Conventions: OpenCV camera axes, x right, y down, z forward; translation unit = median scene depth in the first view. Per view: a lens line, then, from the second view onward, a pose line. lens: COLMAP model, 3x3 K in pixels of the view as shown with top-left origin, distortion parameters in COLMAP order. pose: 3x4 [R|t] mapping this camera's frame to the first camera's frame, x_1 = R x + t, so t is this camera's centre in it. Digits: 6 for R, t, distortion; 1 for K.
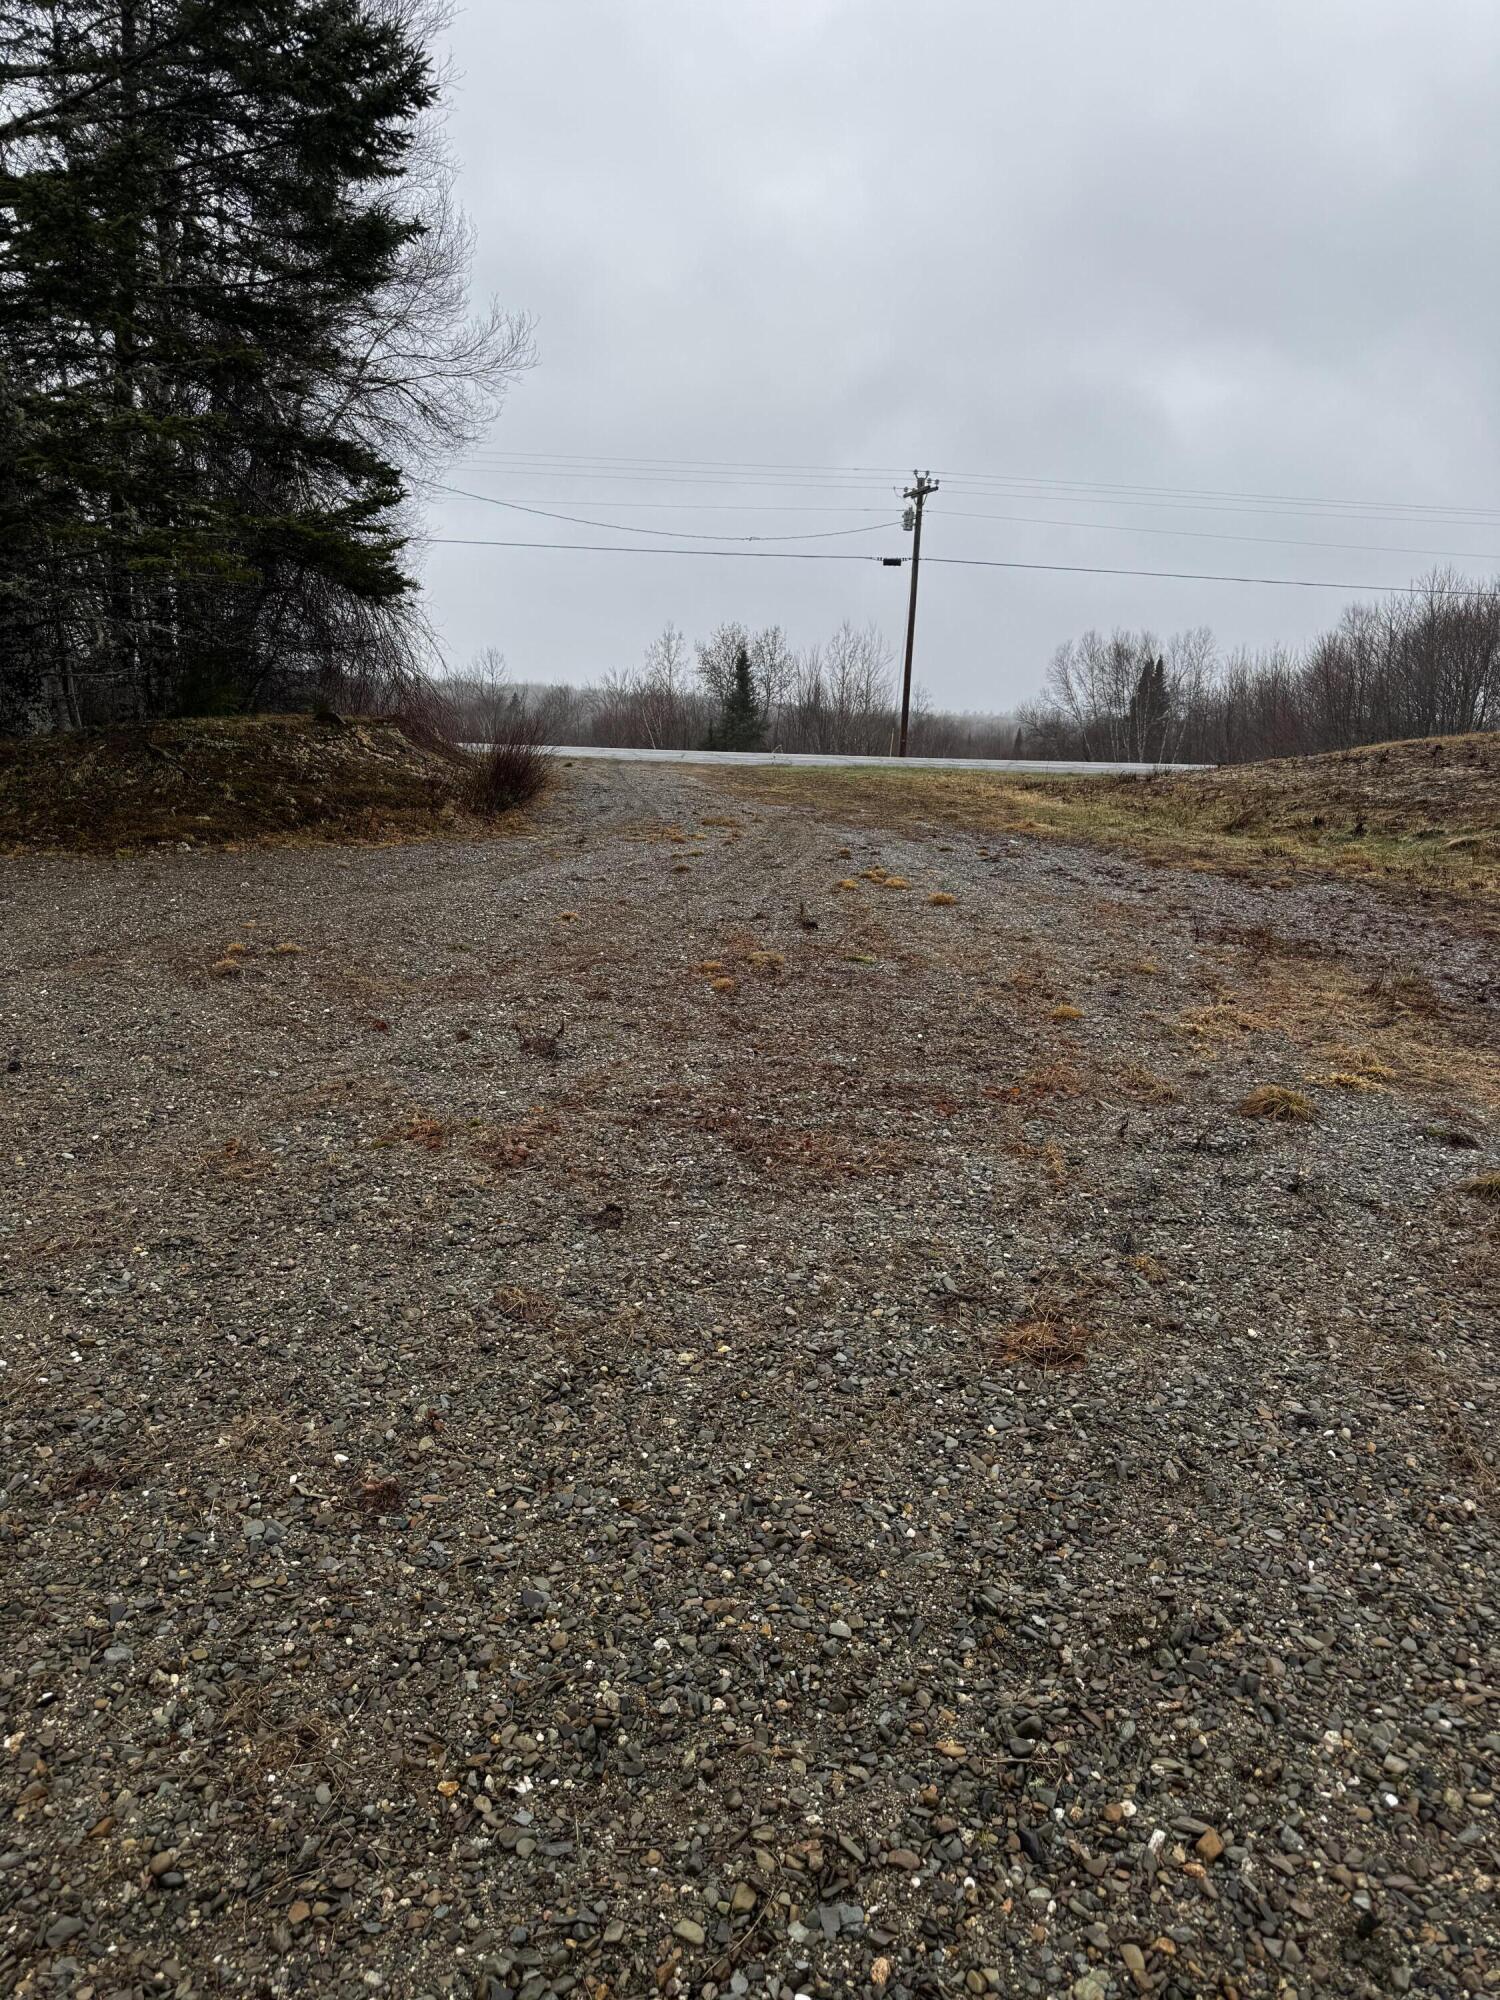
lens RADIAL K [[1399.6, 0, 754.6], [0, 1399.6, 989.0], [0, 0, 1]] dist [0.061223, -0.019421]
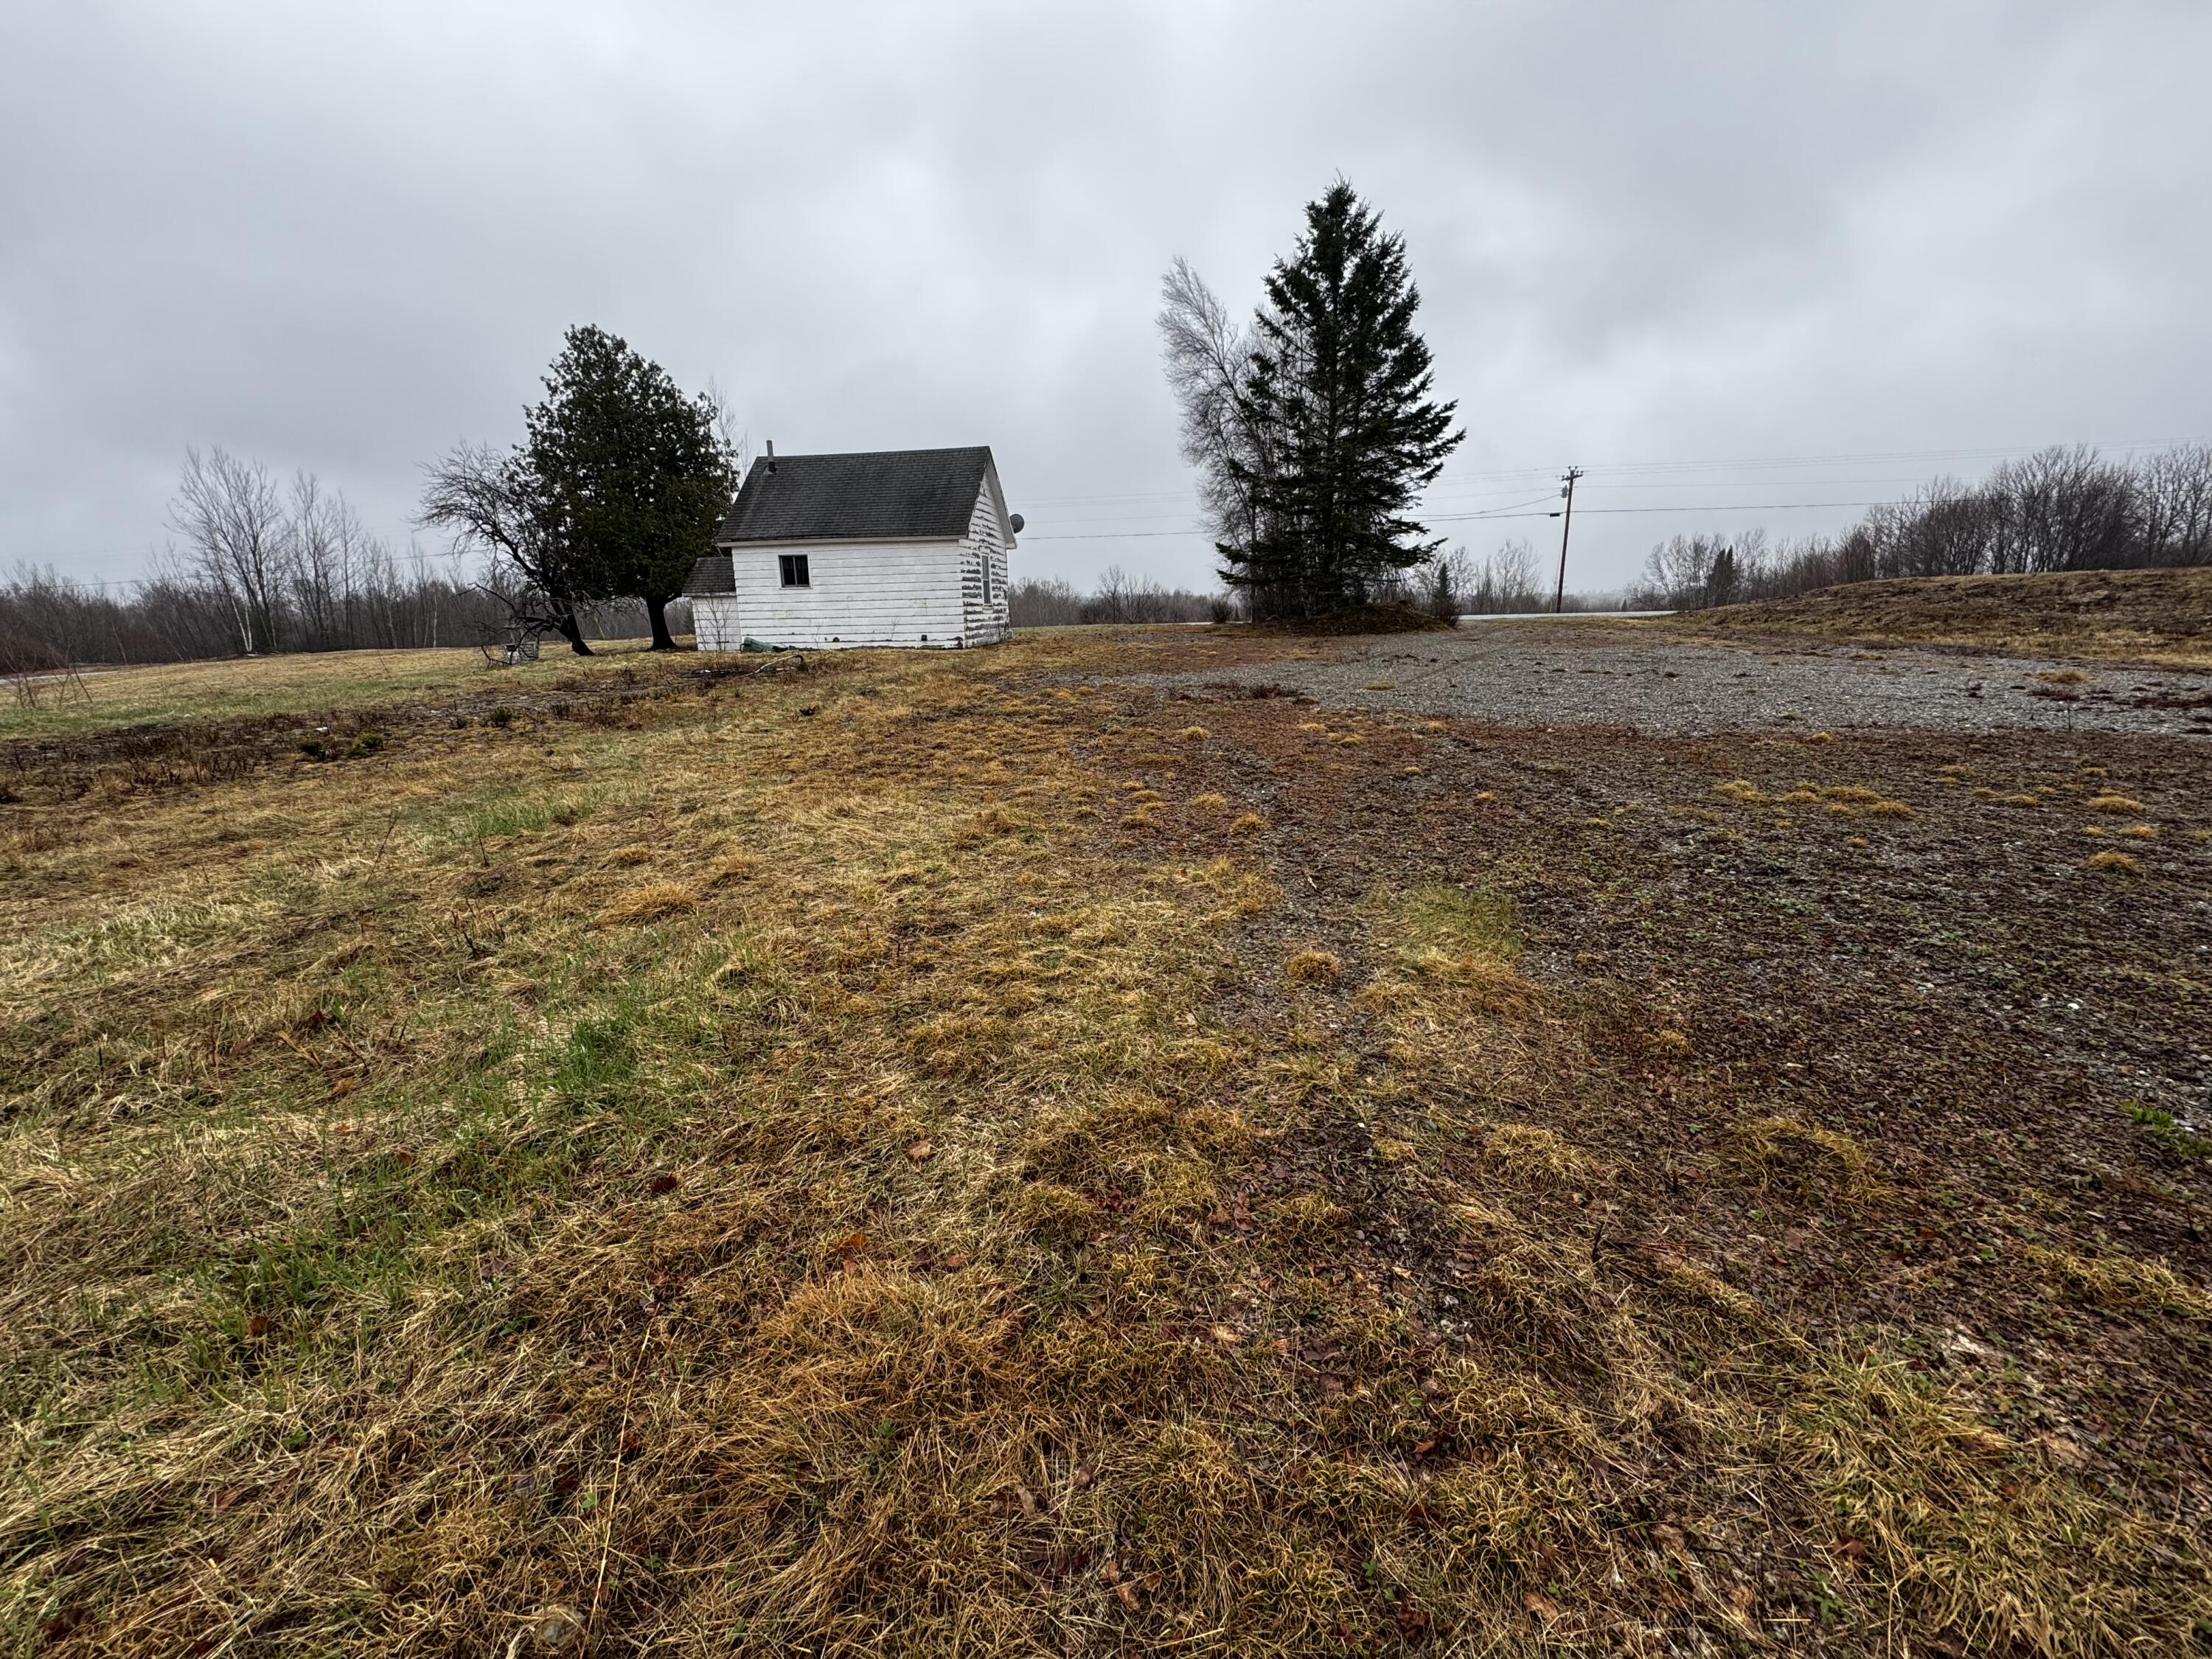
lens RADIAL K [[875.9, 0, 1105.5], [0, 875.9, 823.6], [0, 0, 1]] dist [-0.004117, 0.000978]
pose [[0.941089, 0.022889, -0.337383, -0.212037], [-0.008422, 0.998984, 0.044281, 0.236951], [0.338054, -0.038831, 0.940325, -1.124738]]
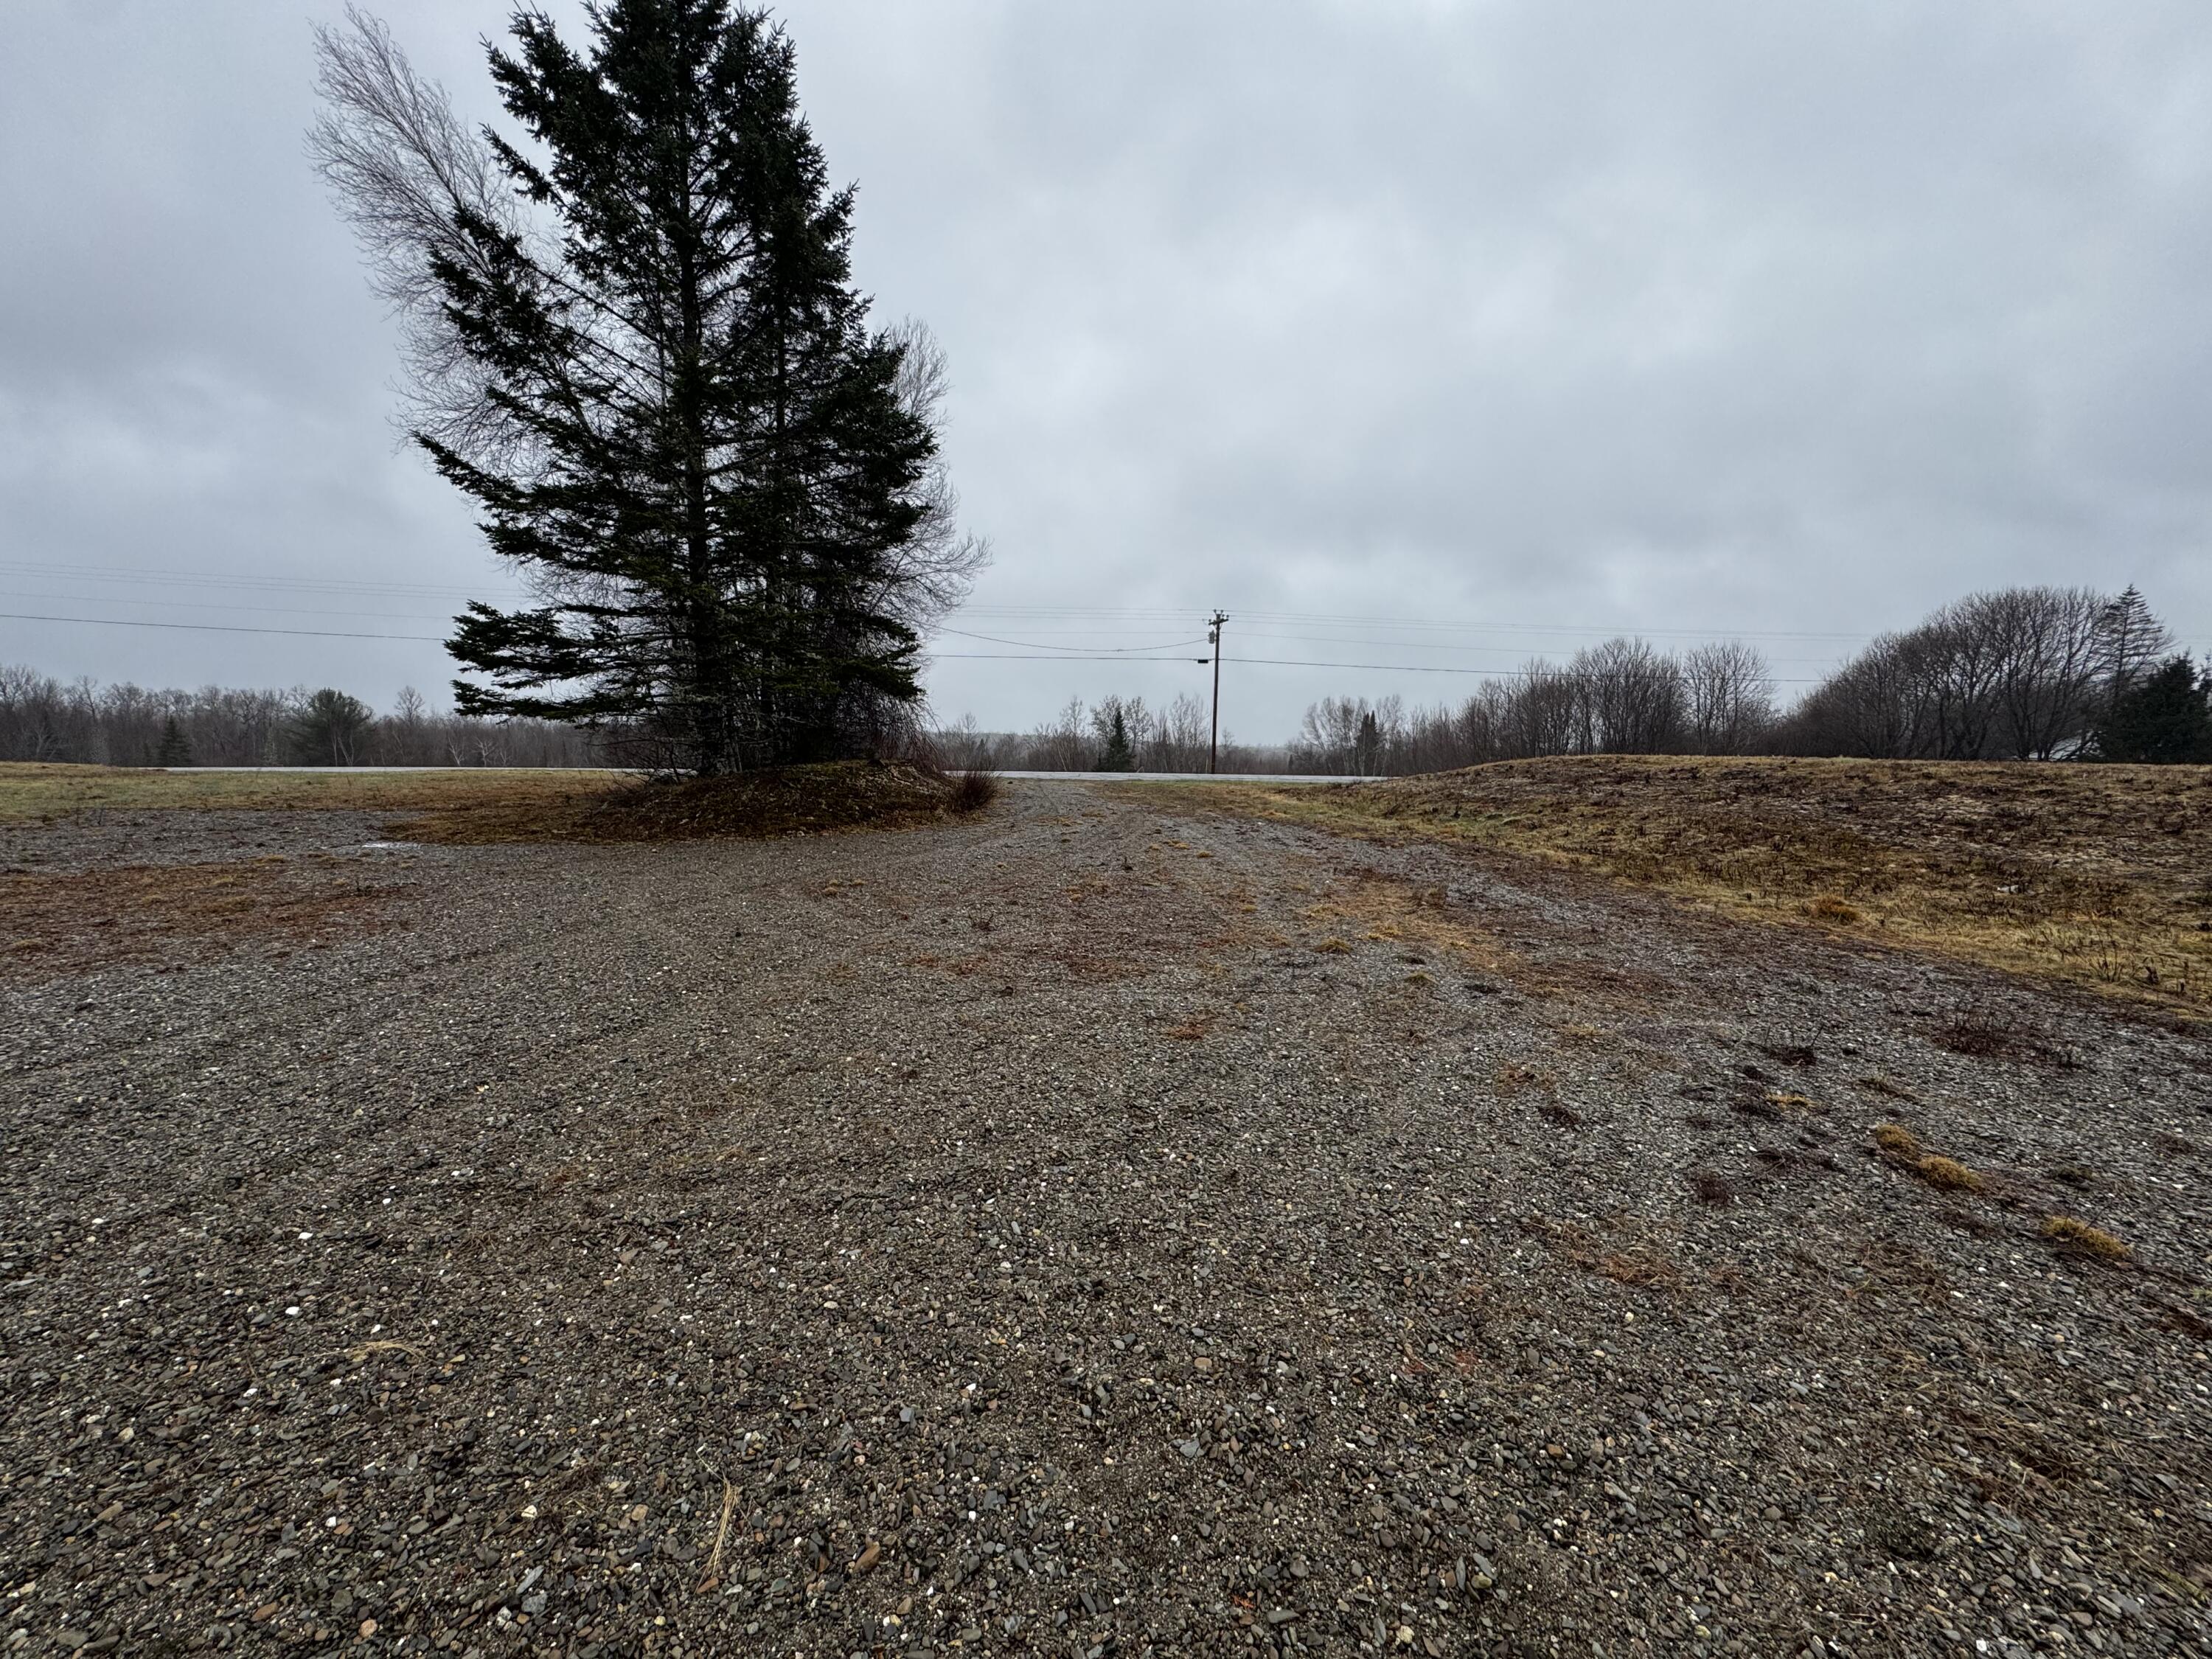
lens RADIAL K [[875.9, 0, 1108.0], [0, 875.9, 836.6], [0, 0, 1]] dist [-0.004117, 0.000978]
pose [[0.999571, -0.014719, -0.025311, 0.021533], [0.012305, 0.995587, -0.093031, 0.010785], [0.026569, 0.092680, 0.995341, -0.091990]]
